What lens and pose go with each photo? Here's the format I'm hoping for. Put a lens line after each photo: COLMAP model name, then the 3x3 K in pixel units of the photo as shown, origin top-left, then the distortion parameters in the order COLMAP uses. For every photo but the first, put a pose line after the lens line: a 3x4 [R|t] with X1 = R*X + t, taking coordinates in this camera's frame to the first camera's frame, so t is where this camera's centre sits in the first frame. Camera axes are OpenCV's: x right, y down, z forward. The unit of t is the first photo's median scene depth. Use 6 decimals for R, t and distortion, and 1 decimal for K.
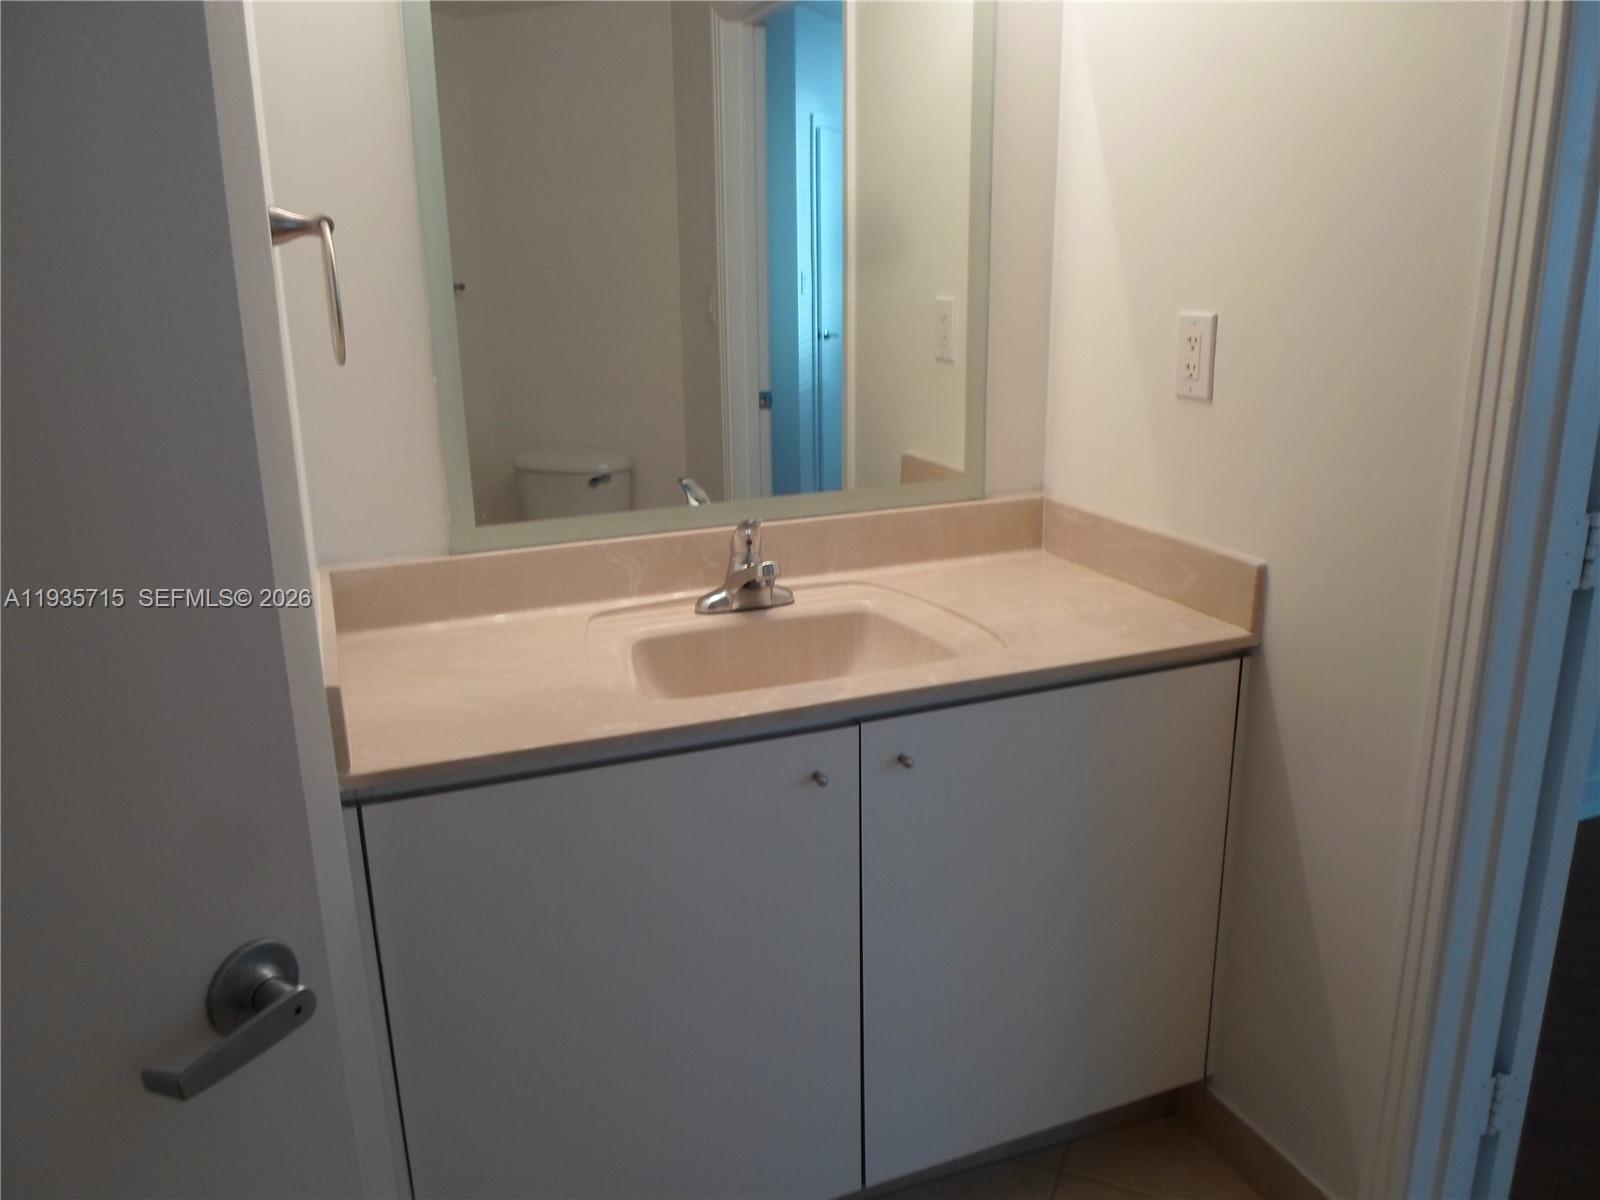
lens RADIAL K [[1217.0, 0, 794.9], [0, 1217.0, 596.1], [0, 0, 1]] dist [-0.028953, -0.013309]
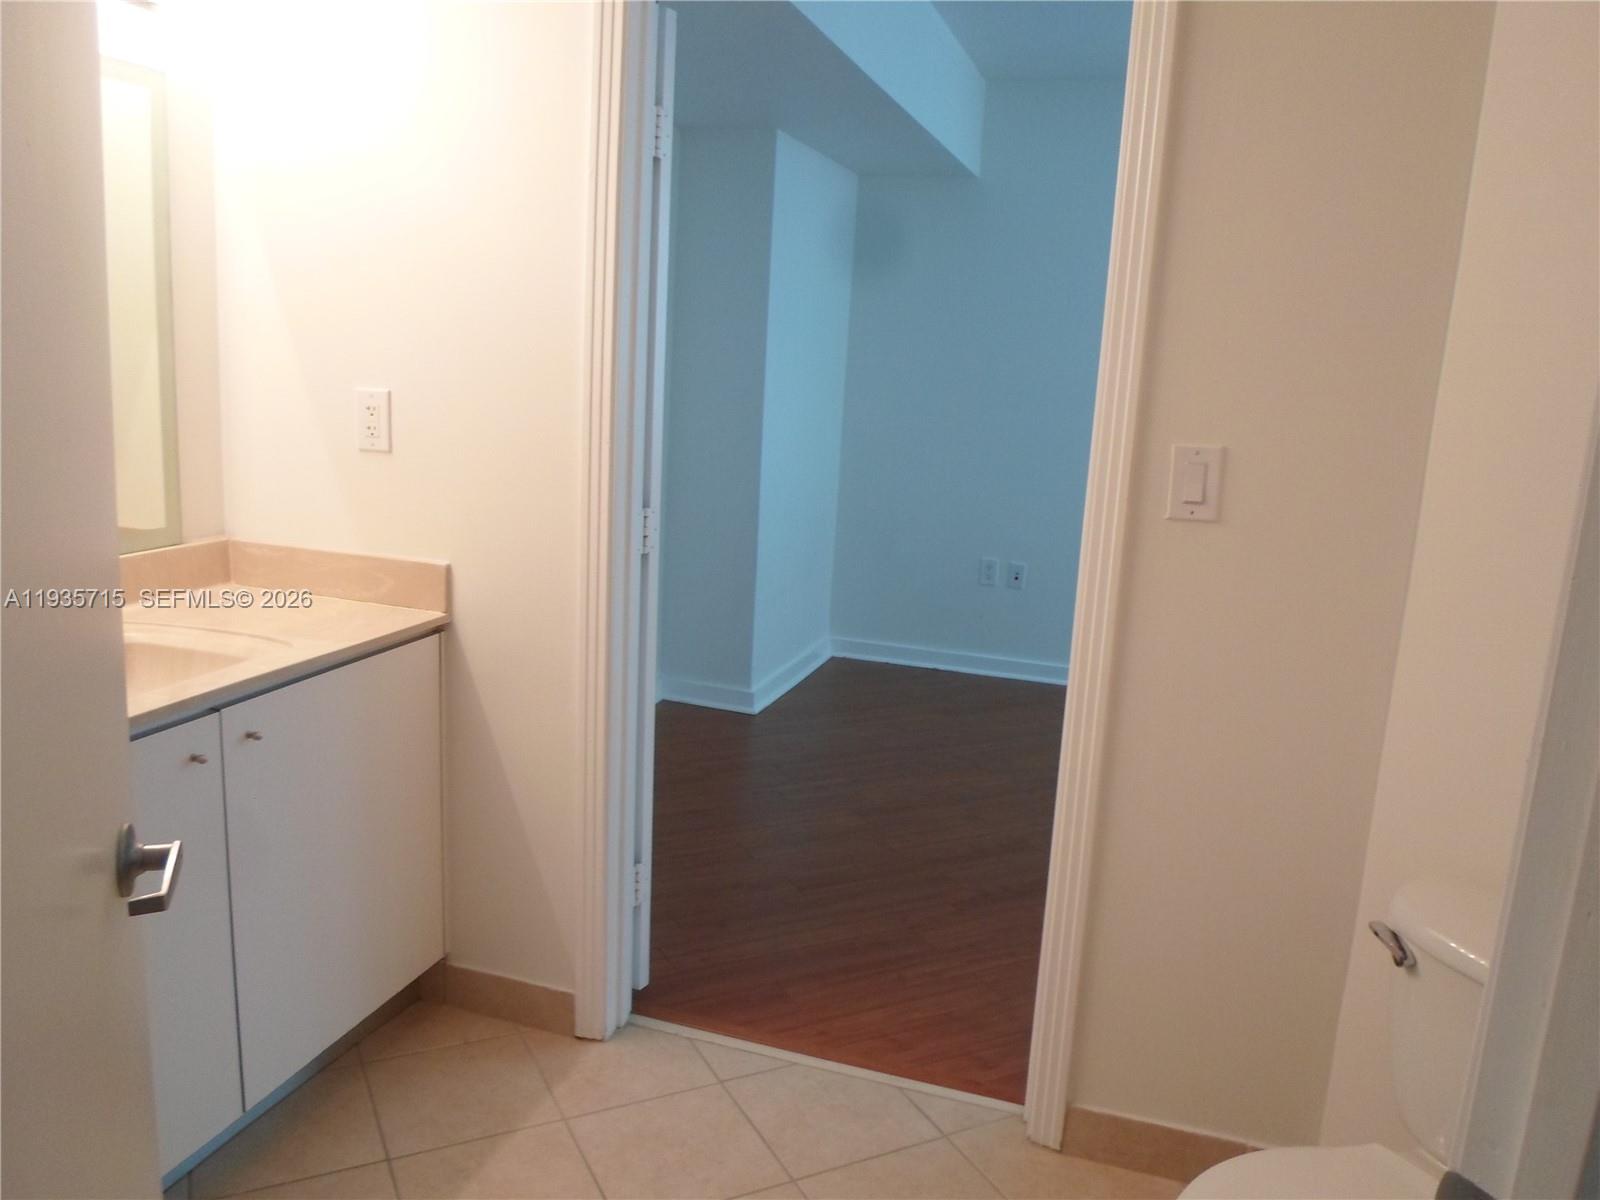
lens RADIAL K [[1217.0, 0, 802.4], [0, 1217.0, 602.1], [0, 0, 1]] dist [-0.028953, -0.013309]
pose [[0.624012, -0.105192, 0.774302, -0.449212], [0.150238, 0.988561, 0.013222, 0.059388], [-0.766836, 0.108079, 0.632678, -0.214388]]
